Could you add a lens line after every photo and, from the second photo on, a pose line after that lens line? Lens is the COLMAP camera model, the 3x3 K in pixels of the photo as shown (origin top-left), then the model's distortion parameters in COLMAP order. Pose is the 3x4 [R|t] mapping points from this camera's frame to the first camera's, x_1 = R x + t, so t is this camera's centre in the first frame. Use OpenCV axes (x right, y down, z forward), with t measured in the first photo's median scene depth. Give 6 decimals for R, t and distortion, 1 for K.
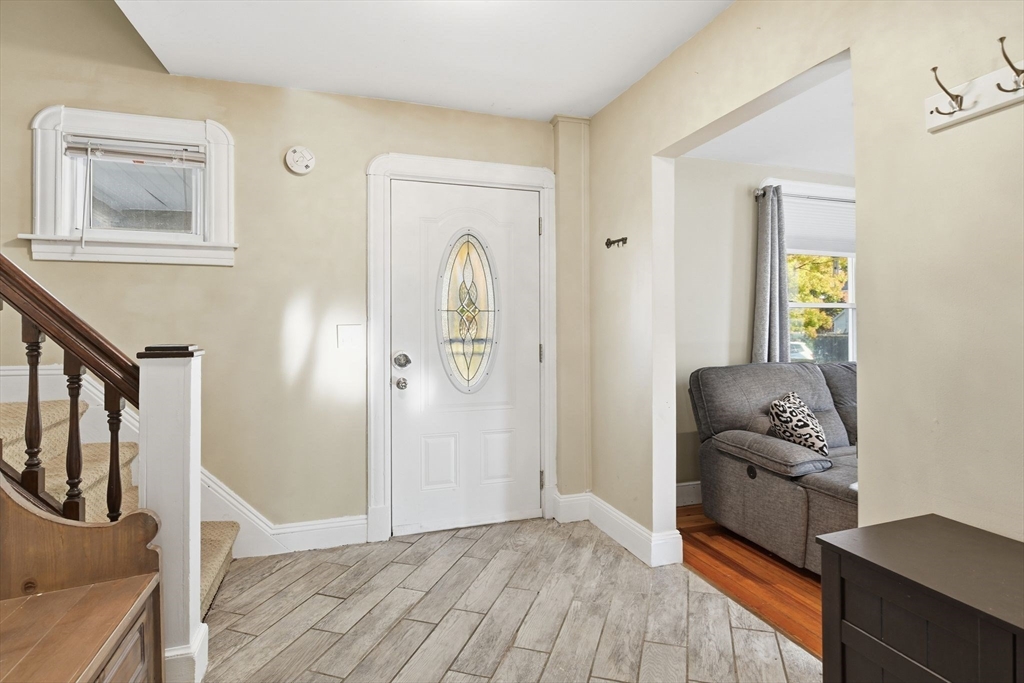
lens RADIAL K [[527.6, 0, 515.3], [0, 527.6, 331.2], [0, 0, 1]] dist [-0.001499, 0.000907]
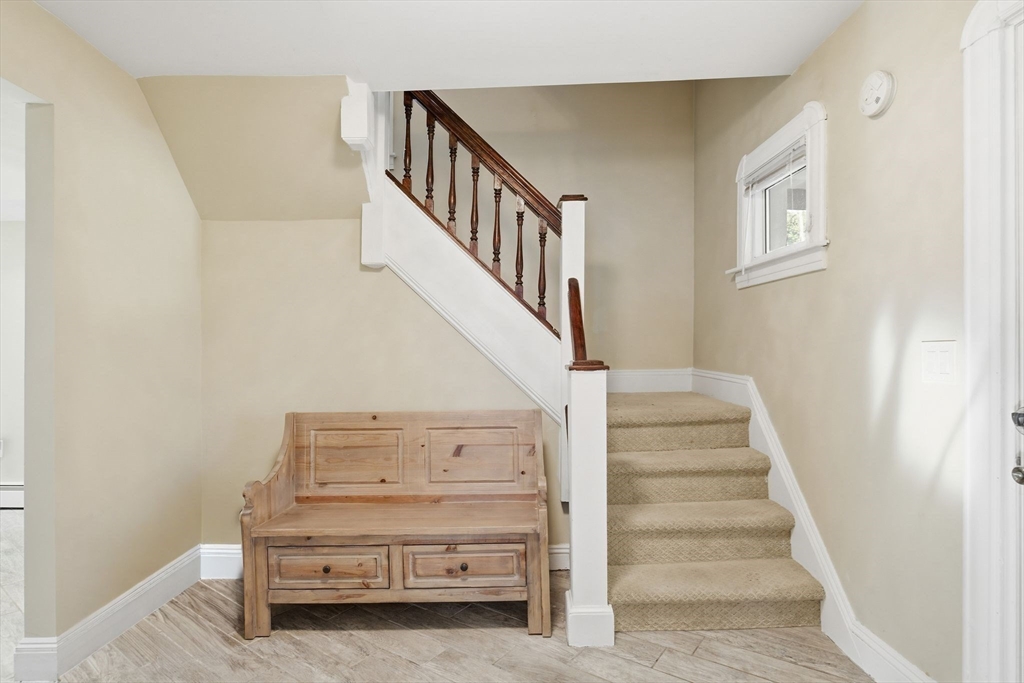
lens RADIAL K [[527.6, 0, 515.3], [0, 527.6, 331.2], [0, 0, 1]] dist [-0.001499, 0.000907]
pose [[-0.325806, -0.011087, -0.945372, 0.385779], [0.010807, 0.999822, -0.015450, -0.020186], [0.945375, -0.015251, -0.325628, 0.818145]]
